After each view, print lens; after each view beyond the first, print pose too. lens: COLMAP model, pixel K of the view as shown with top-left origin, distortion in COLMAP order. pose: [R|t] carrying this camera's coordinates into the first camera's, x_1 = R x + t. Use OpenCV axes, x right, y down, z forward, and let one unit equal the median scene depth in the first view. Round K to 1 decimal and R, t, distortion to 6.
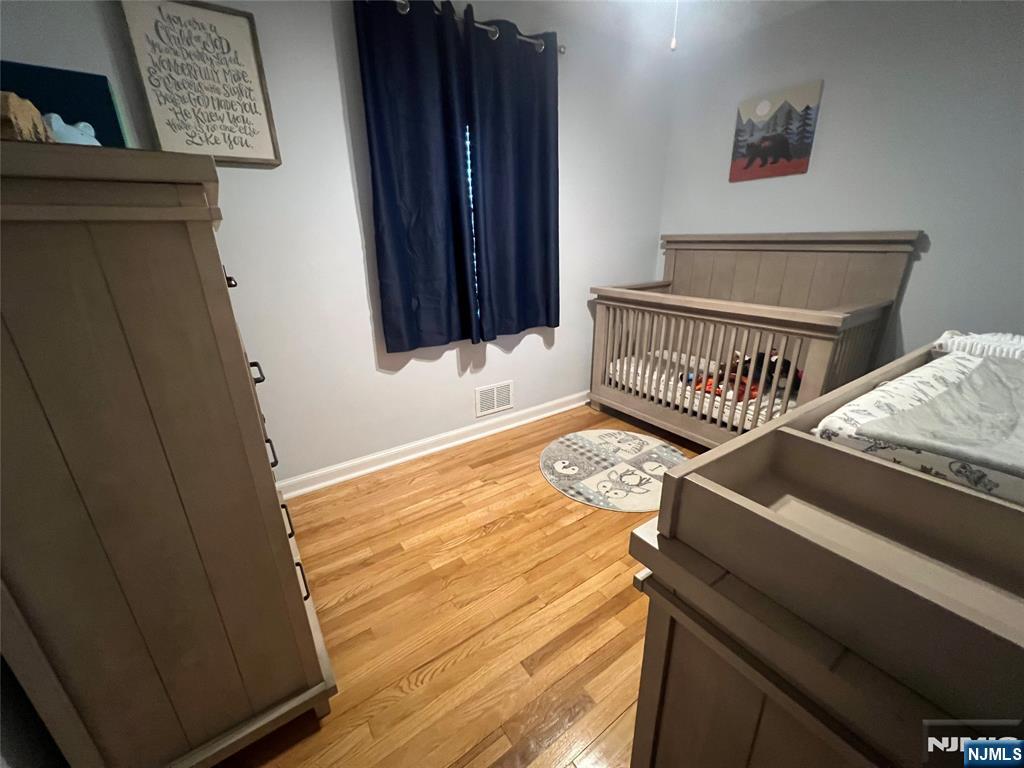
lens RADIAL K [[415.3, 0, 509.8], [0, 415.3, 381.6], [0, 0, 1]] dist [0.000207, 0.000384]
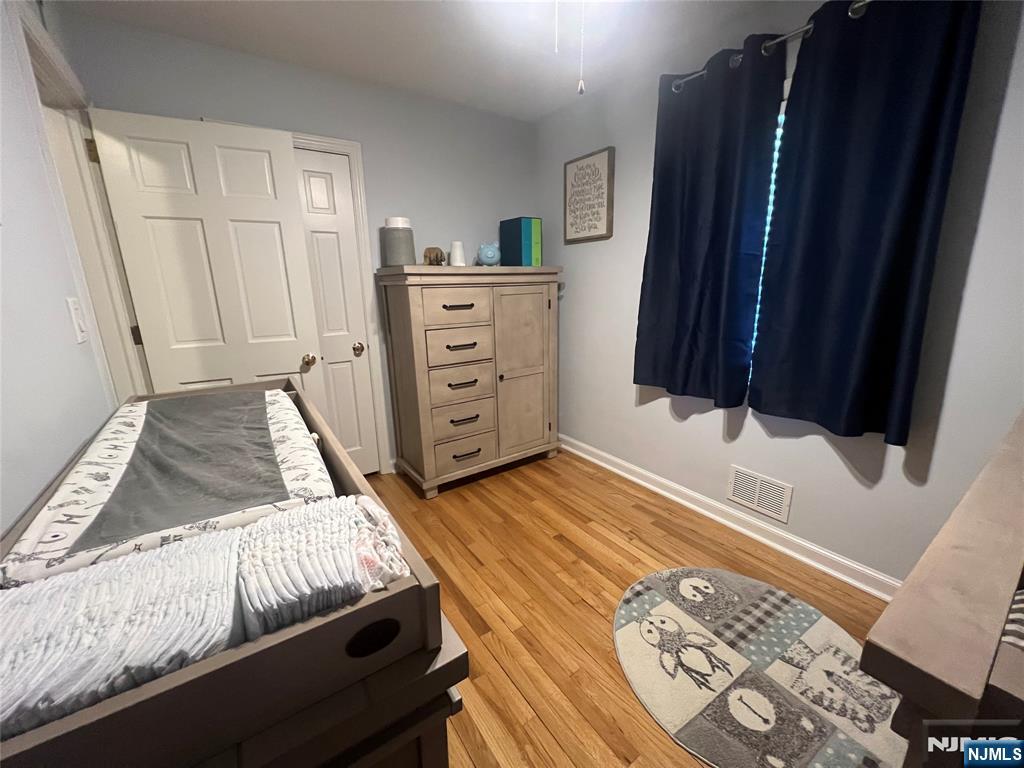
lens RADIAL K [[415.3, 0, 510.3], [0, 415.3, 386.7], [0, 0, 1]] dist [0.000207, 0.000384]
pose [[0.017323, 0.260153, -0.965412, 0.796105], [-0.320549, 0.916036, 0.241095, -0.214455], [0.947073, 0.305286, 0.099261, 0.533116]]
